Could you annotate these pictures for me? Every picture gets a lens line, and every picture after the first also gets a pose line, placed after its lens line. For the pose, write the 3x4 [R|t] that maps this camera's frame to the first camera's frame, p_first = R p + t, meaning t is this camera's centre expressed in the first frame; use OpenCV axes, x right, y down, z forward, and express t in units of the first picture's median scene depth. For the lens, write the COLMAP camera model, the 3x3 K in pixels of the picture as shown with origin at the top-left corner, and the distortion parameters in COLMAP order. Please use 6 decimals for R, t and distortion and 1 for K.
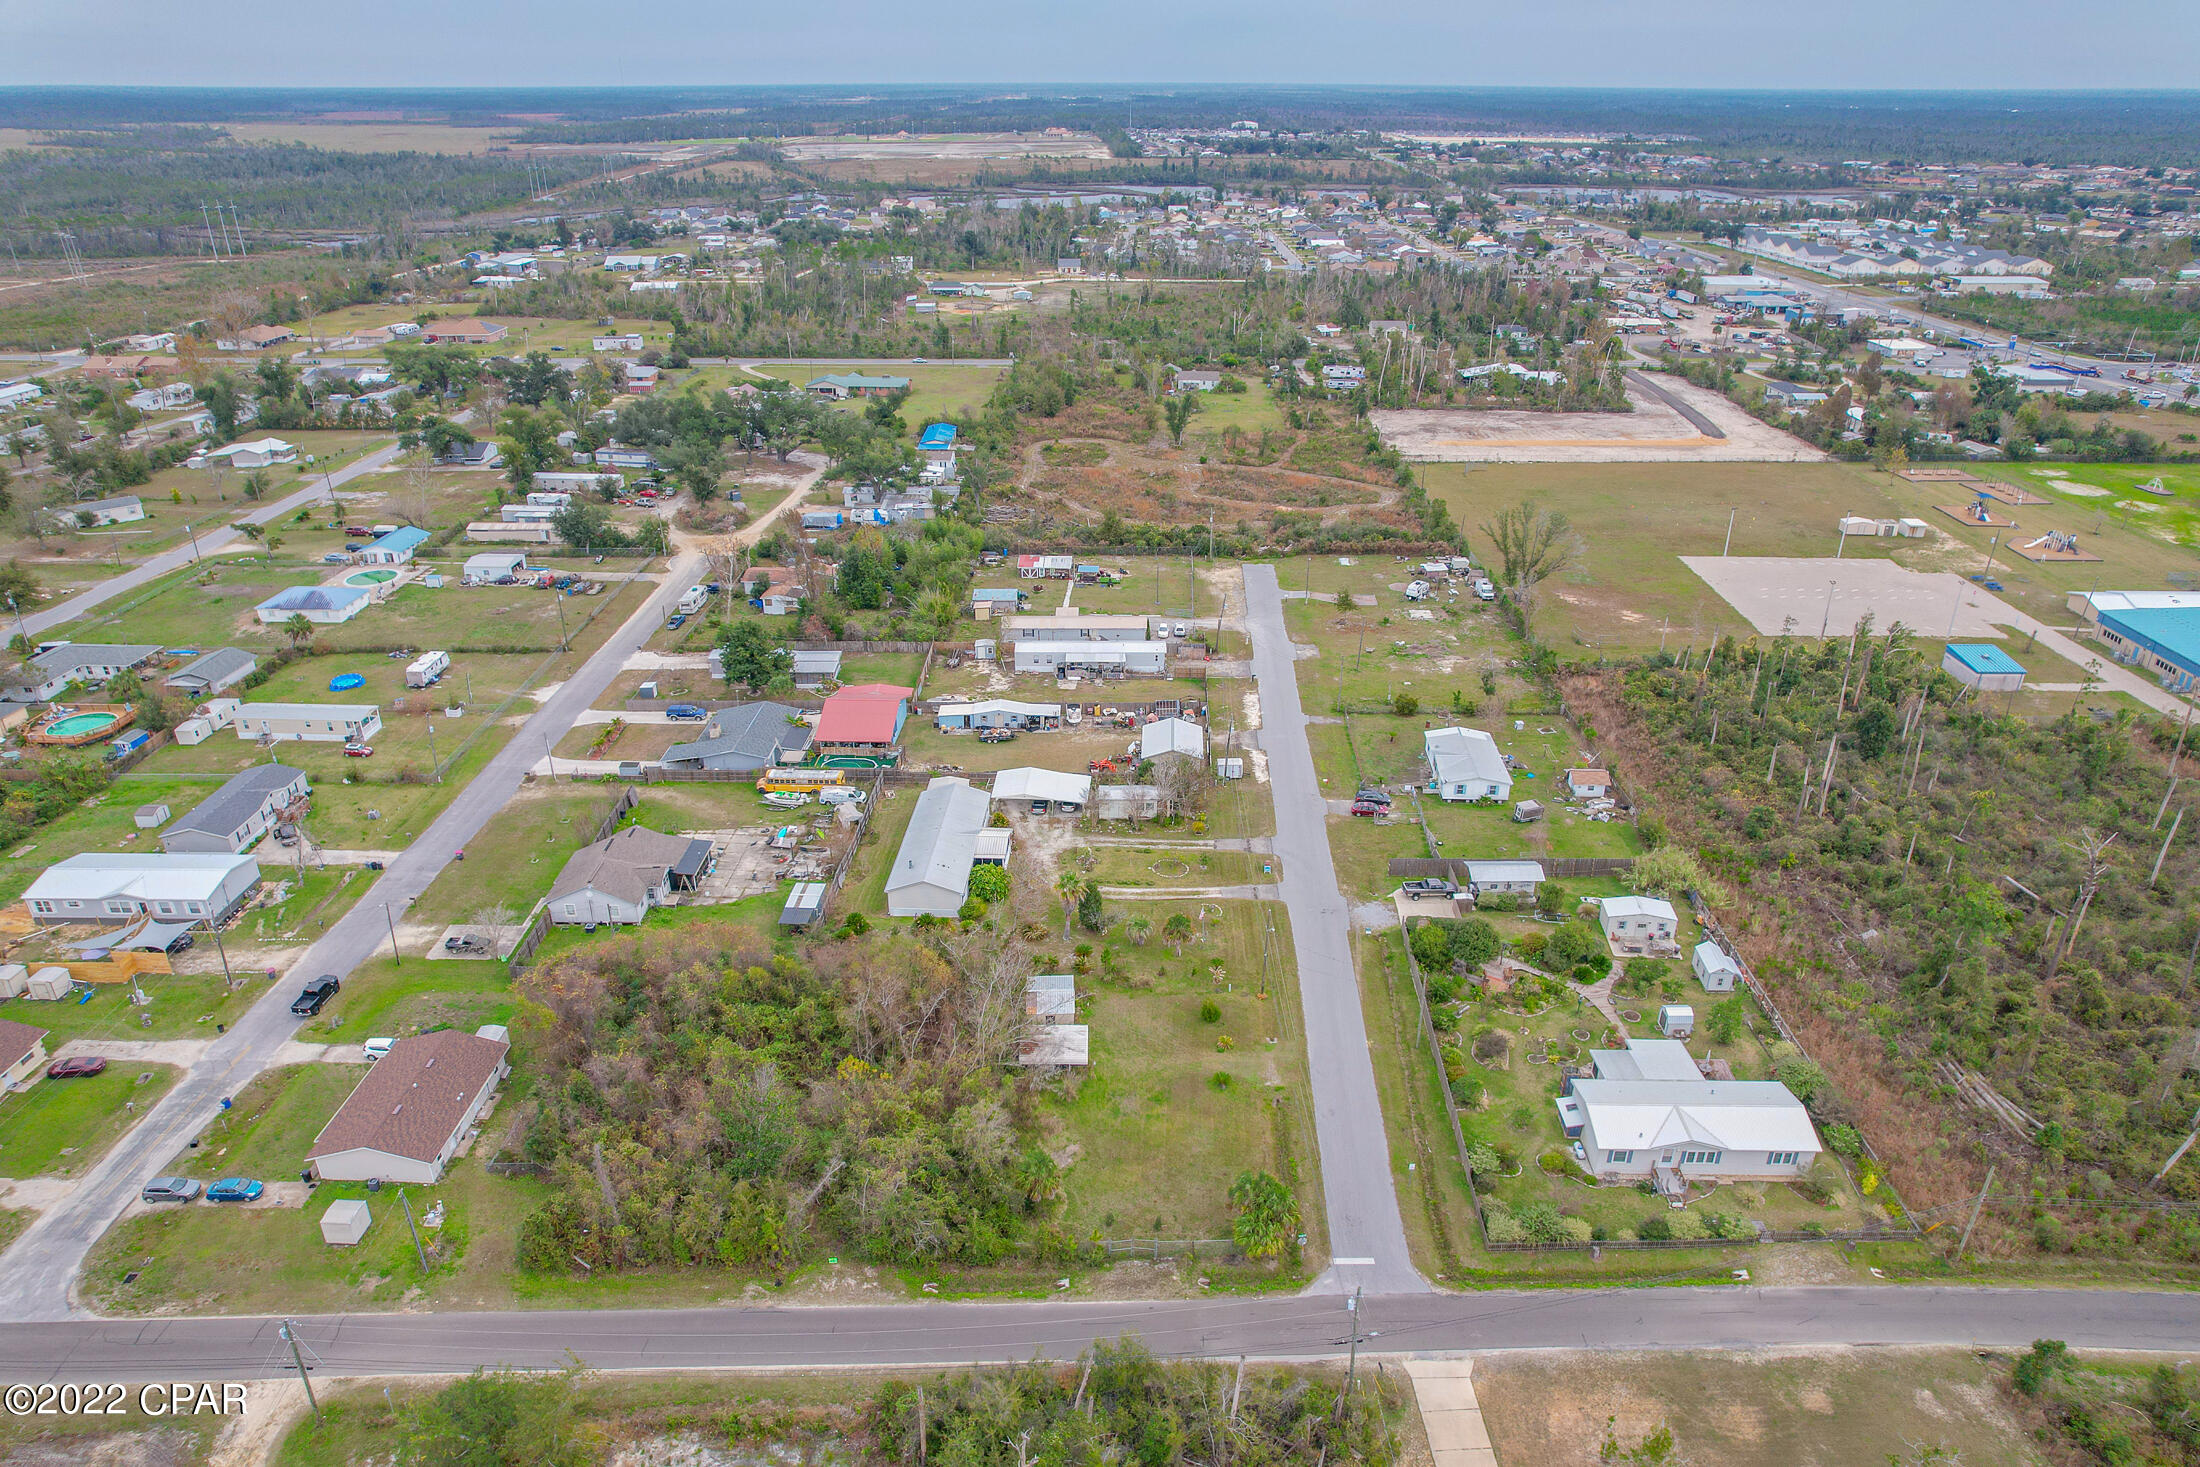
lens RADIAL K [[1409.5, 0, 1107.4], [0, 1409.5, 744.5], [0, 0, 1]] dist [-0.076252, 0.068562]
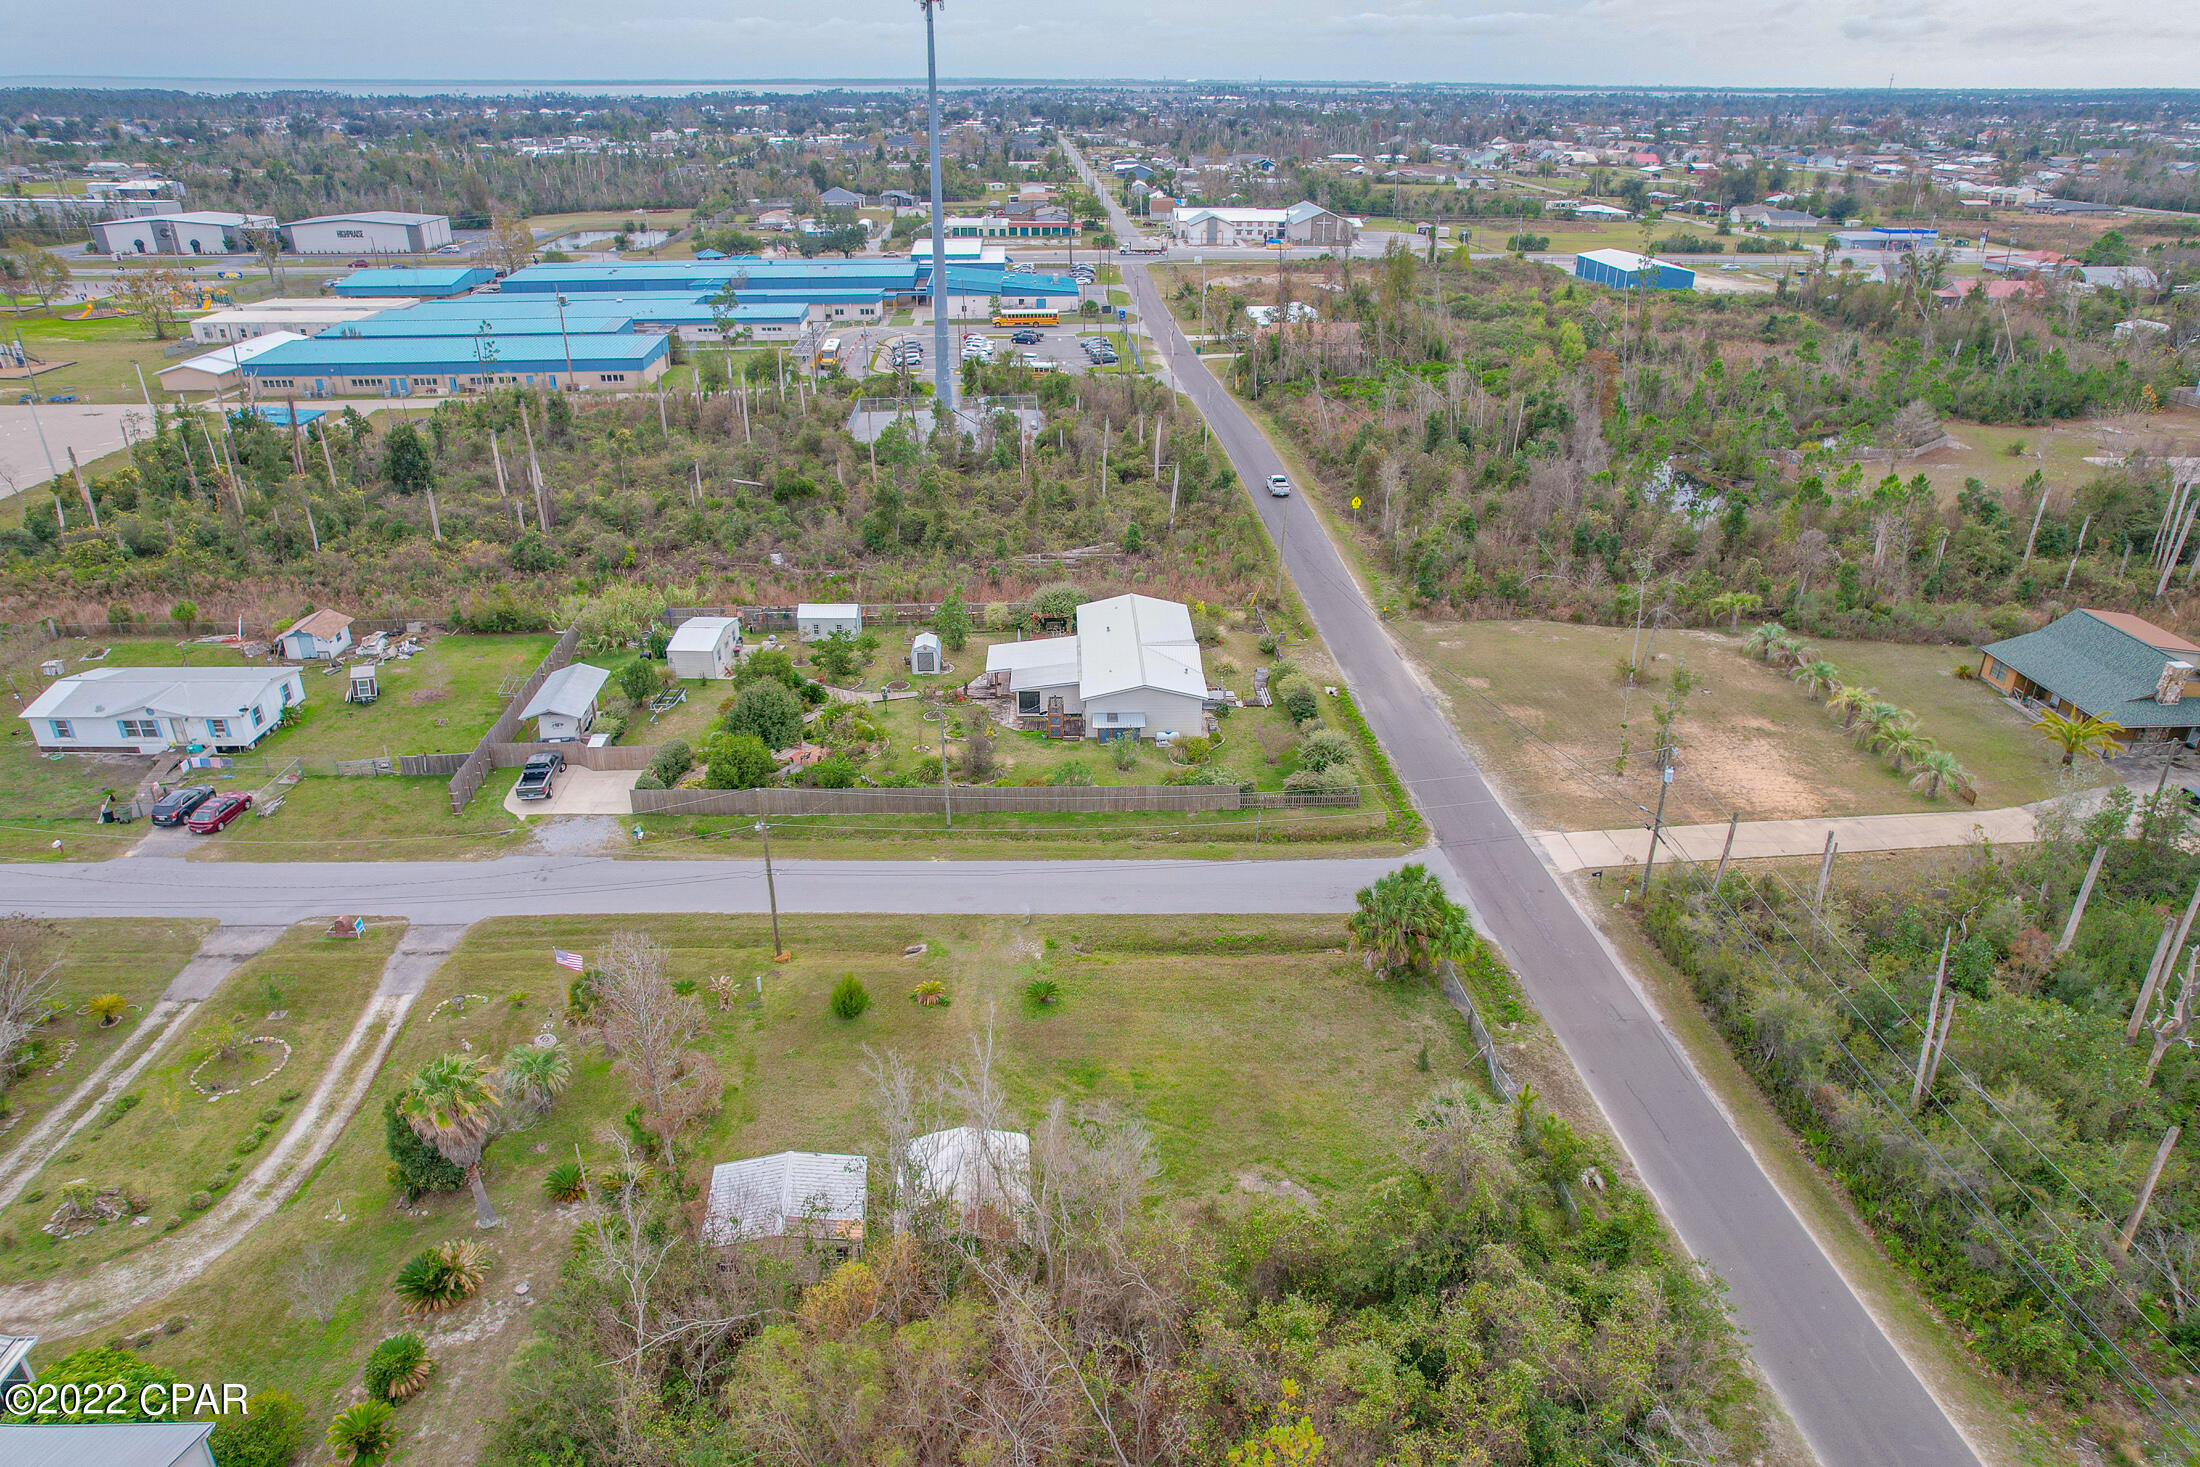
lens RADIAL K [[1409.5, 0, 1107.4], [0, 1409.5, 744.5], [0, 0, 1]] dist [-0.076252, 0.068562]
pose [[-0.064468, -0.434452, 0.898385, -0.238611], [0.428725, 0.800884, 0.418067, -0.038740], [-0.901132, 0.412112, 0.134629, 0.545305]]
